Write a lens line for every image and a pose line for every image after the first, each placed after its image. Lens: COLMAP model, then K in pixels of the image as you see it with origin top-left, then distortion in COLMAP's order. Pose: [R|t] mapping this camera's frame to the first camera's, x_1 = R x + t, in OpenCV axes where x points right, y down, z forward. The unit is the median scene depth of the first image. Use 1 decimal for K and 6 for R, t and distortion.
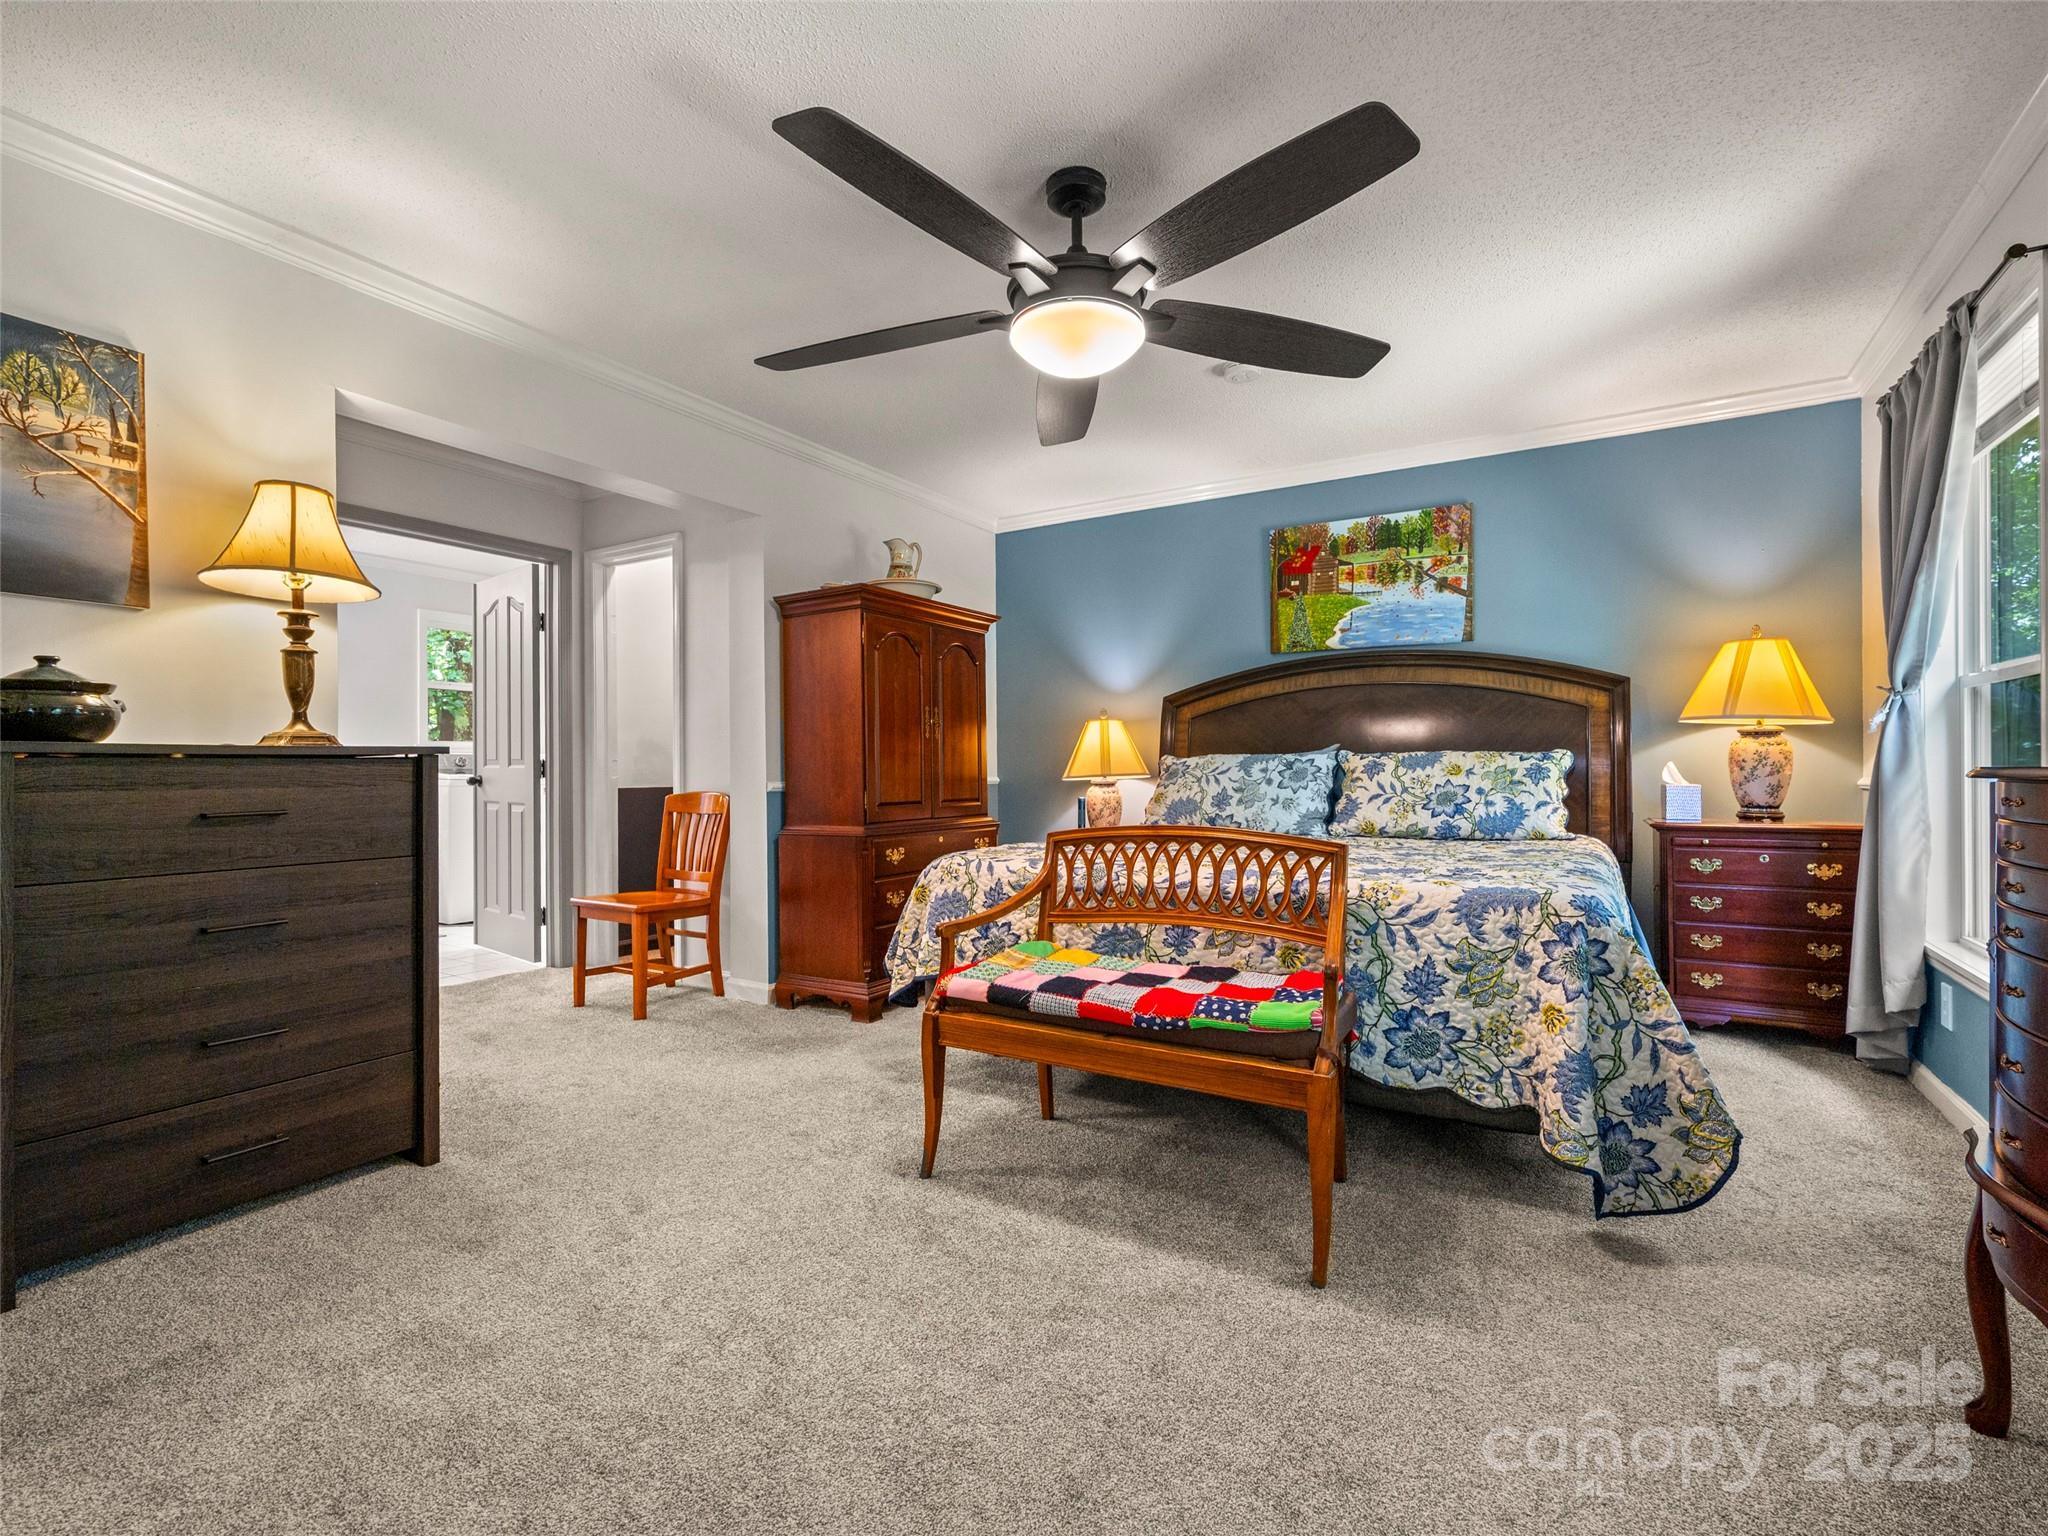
lens RADIAL K [[919.7, 0, 1028.2], [0, 919.7, 764.6], [0, 0, 1]] dist [0.001844, -0.000044]
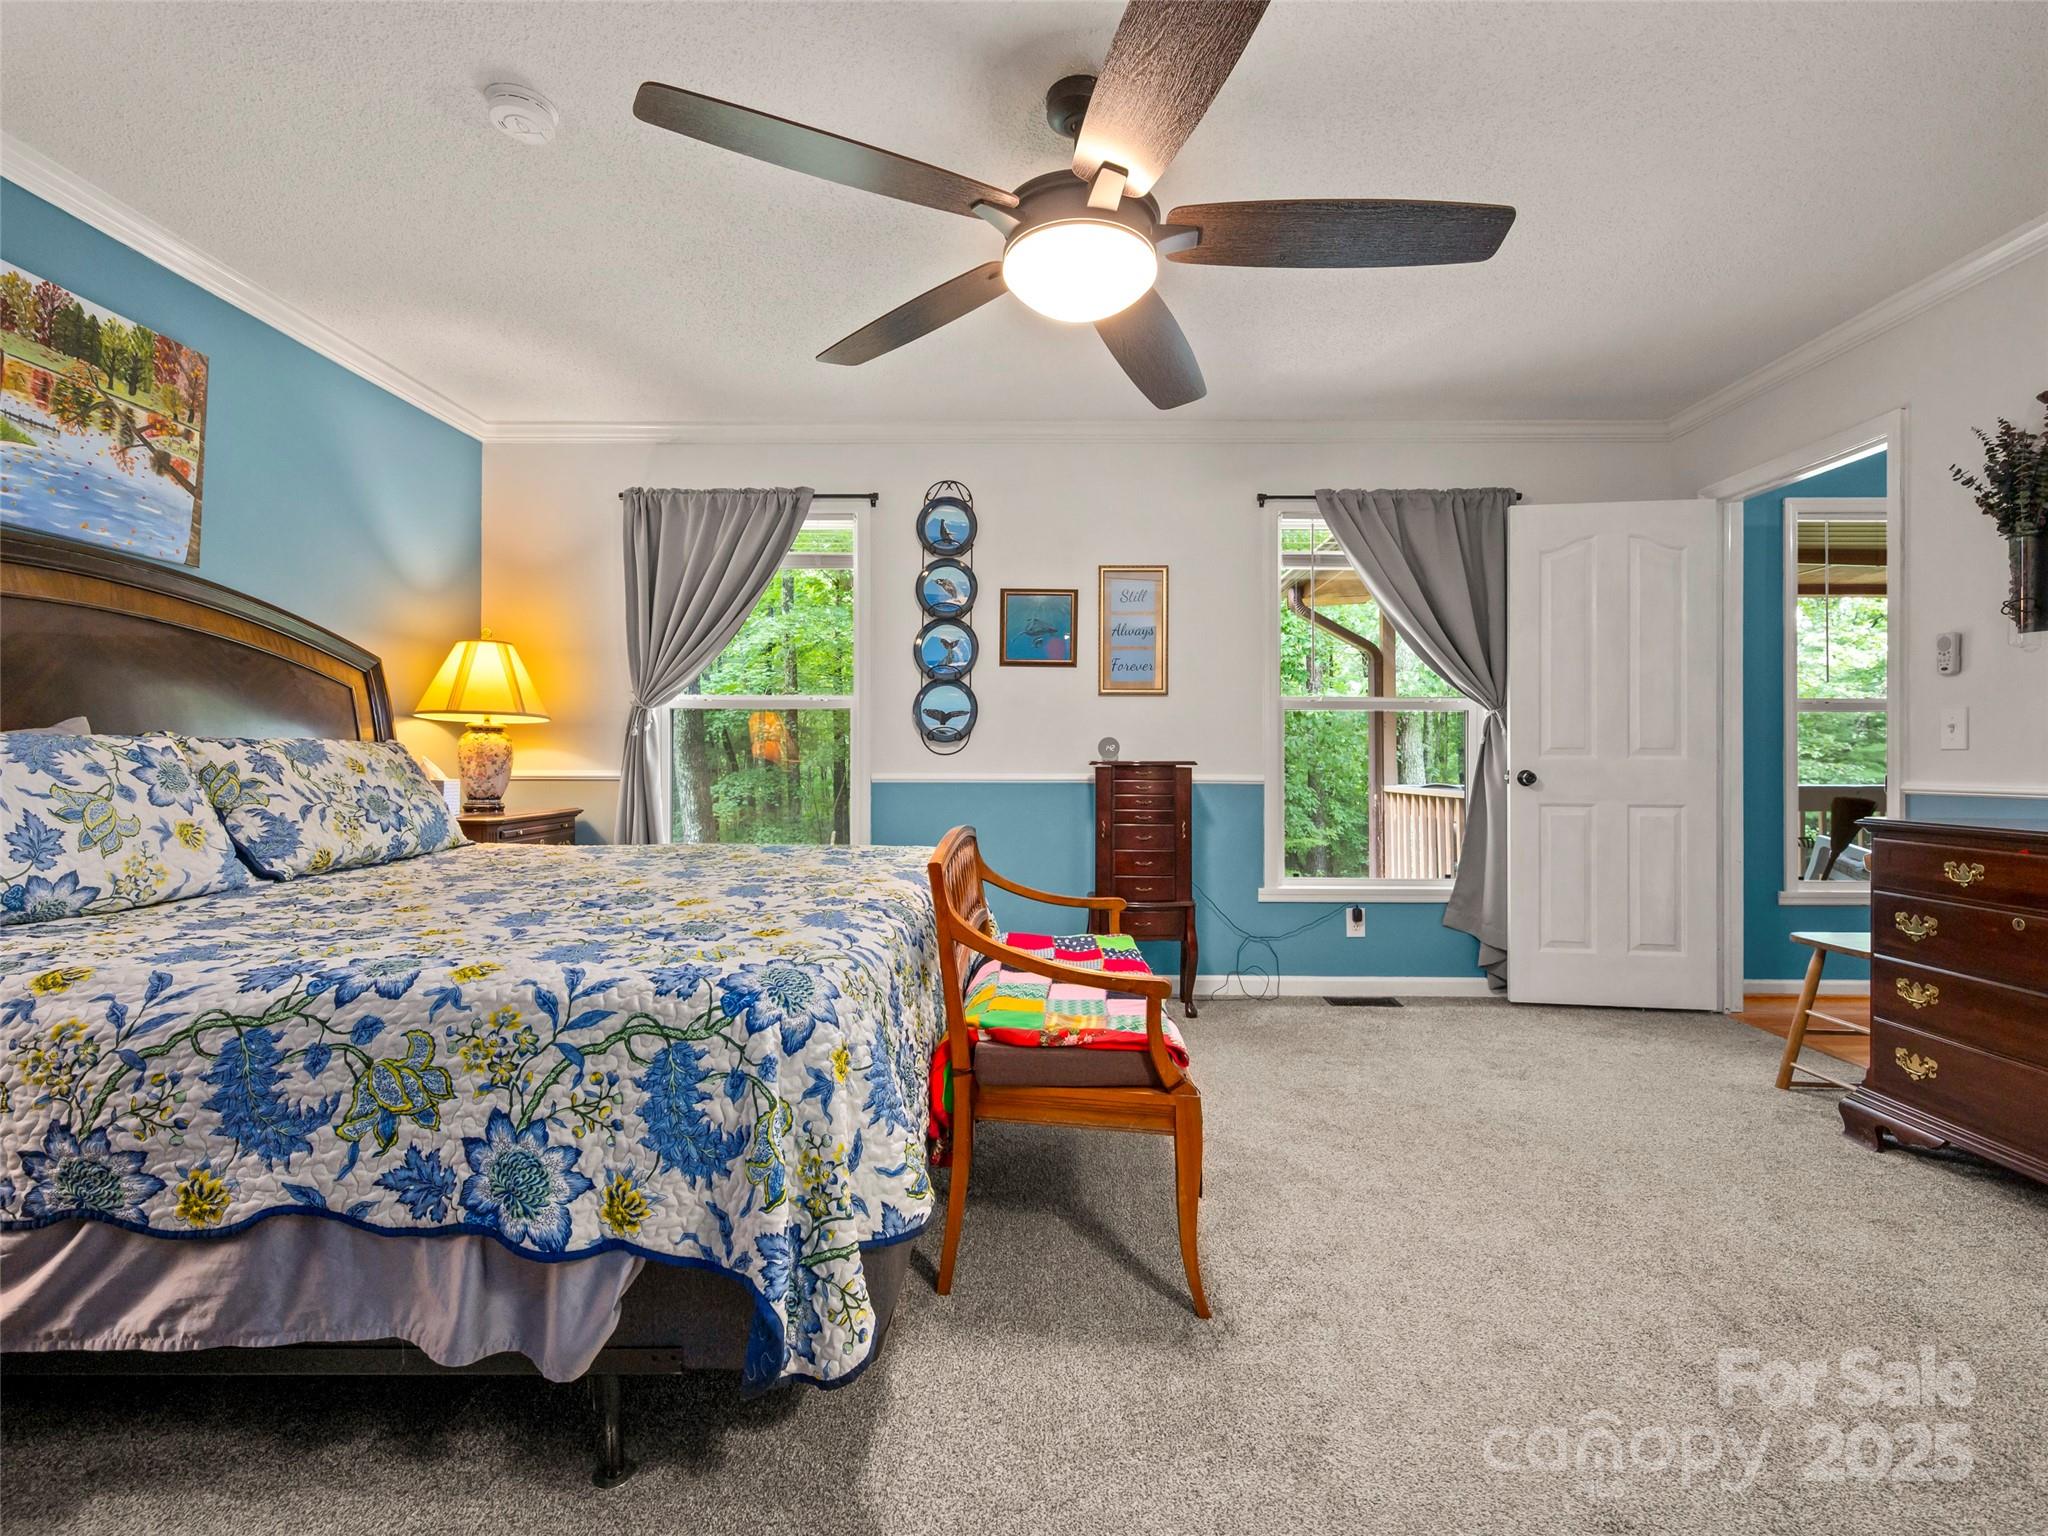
lens RADIAL K [[919.7, 0, 1028.2], [0, 919.7, 764.6], [0, 0, 1]] dist [0.001844, -0.000044]
pose [[-0.493996, -0.005057, 0.869450, -0.369815], [-0.001563, 0.999987, 0.004928, 0.000706], [-0.869463, 0.001076, -0.493997, 0.806790]]
